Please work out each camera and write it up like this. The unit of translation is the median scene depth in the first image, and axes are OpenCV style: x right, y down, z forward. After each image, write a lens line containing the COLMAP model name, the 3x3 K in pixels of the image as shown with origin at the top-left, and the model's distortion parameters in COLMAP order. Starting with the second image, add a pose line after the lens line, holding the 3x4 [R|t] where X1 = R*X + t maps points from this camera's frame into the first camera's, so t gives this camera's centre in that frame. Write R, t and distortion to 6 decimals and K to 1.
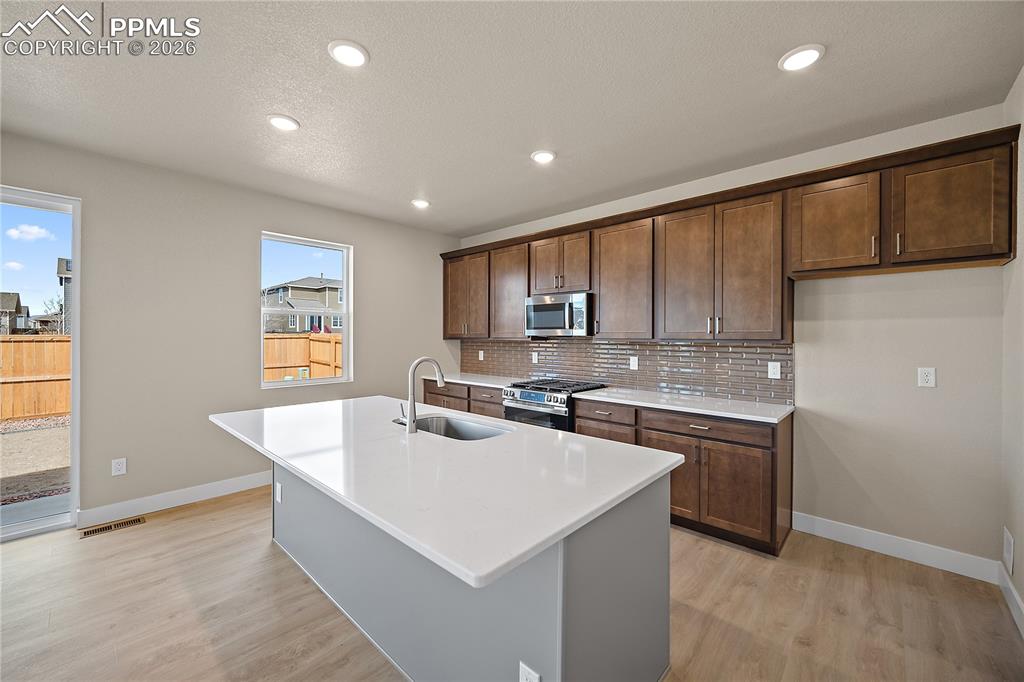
lens RADIAL K [[407.4, 0, 515.5], [0, 407.4, 337.6], [0, 0, 1]] dist [-0.002351, -0.000079]
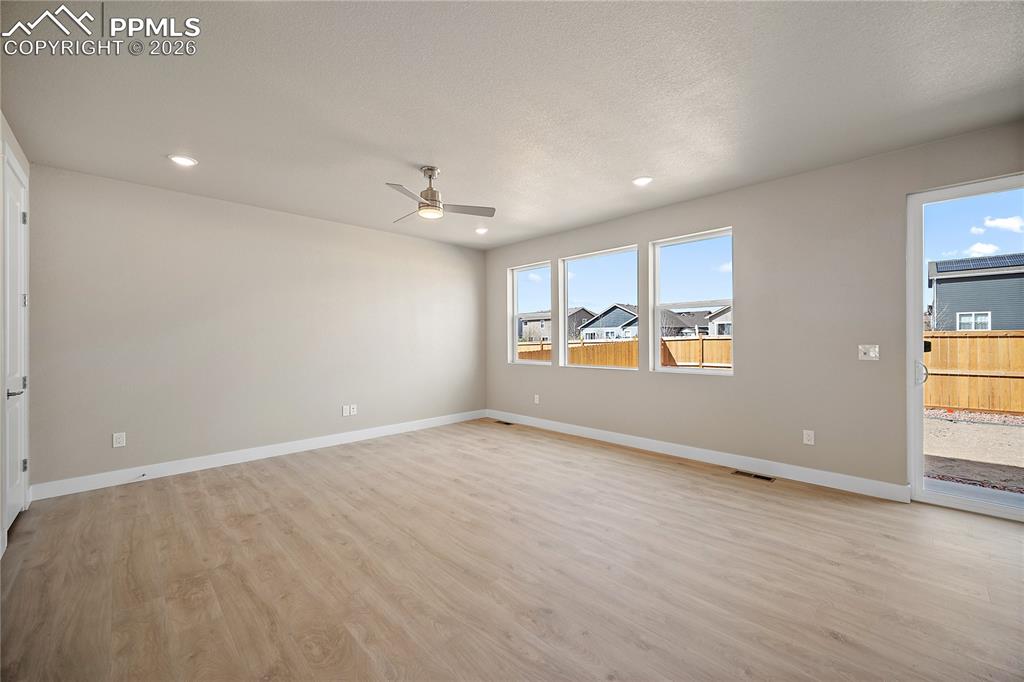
lens RADIAL K [[407.4, 0, 512.9], [0, 407.4, 337.4], [0, 0, 1]] dist [-0.002351, -0.000079]
pose [[-0.057298, -0.006206, -0.998338, -0.338644], [0.005113, 0.999966, -0.006509, 0.034740], [0.998344, -0.005477, -0.057264, -0.395325]]
